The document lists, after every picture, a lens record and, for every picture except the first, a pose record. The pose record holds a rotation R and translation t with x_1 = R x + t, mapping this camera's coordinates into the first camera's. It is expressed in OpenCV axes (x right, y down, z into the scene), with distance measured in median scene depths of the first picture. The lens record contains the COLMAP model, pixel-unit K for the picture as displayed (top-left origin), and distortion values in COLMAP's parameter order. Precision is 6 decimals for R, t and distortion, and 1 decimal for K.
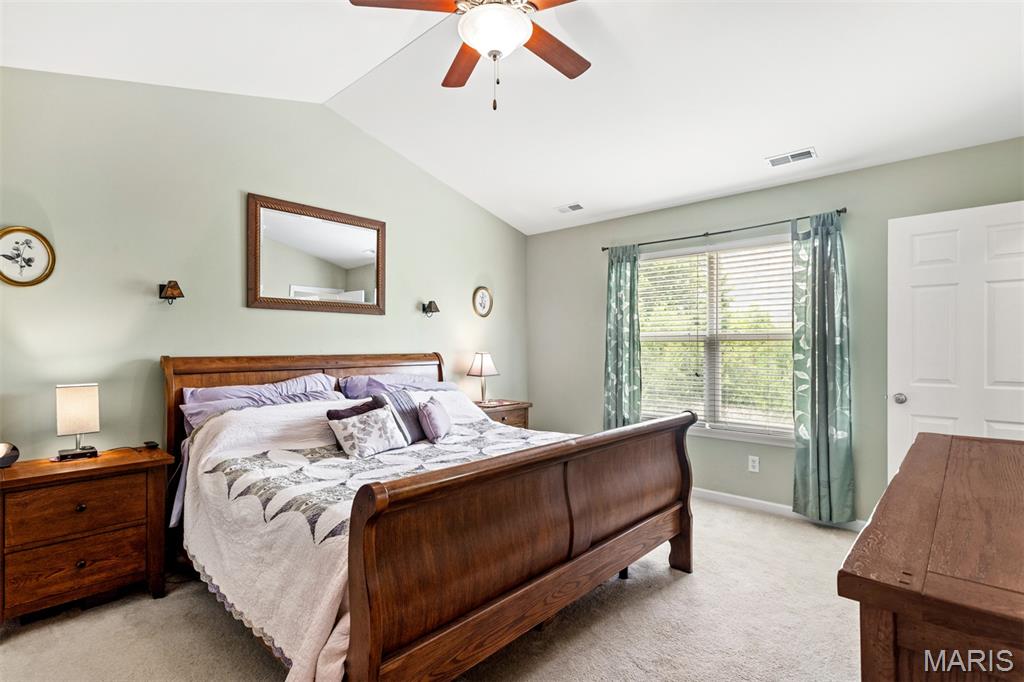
lens RADIAL K [[482.9, 0, 510.0], [0, 482.9, 343.5], [0, 0, 1]] dist [0.001926, 0.000478]
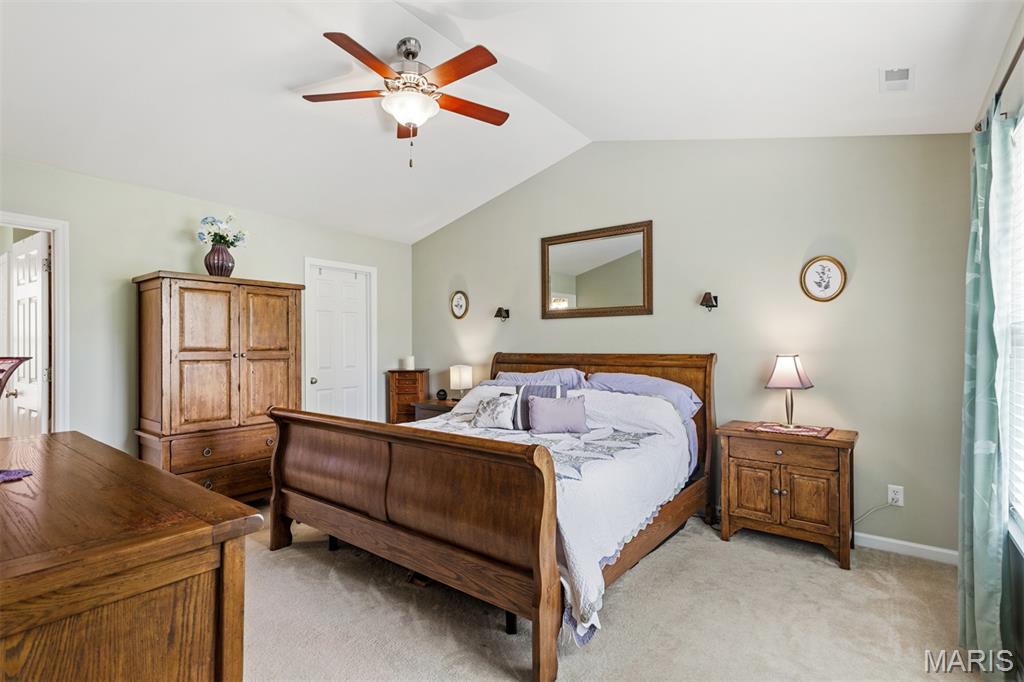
lens RADIAL K [[486.6, 0, 508.4], [0, 486.6, 346.8], [0, 0, 1]] dist [0.002812, 0.000373]
pose [[0.093417, -0.000240, -0.995627, 0.791423], [0.006444, 0.999979, 0.000364, 0.004675], [0.995606, -0.006449, 0.093417, 0.695958]]
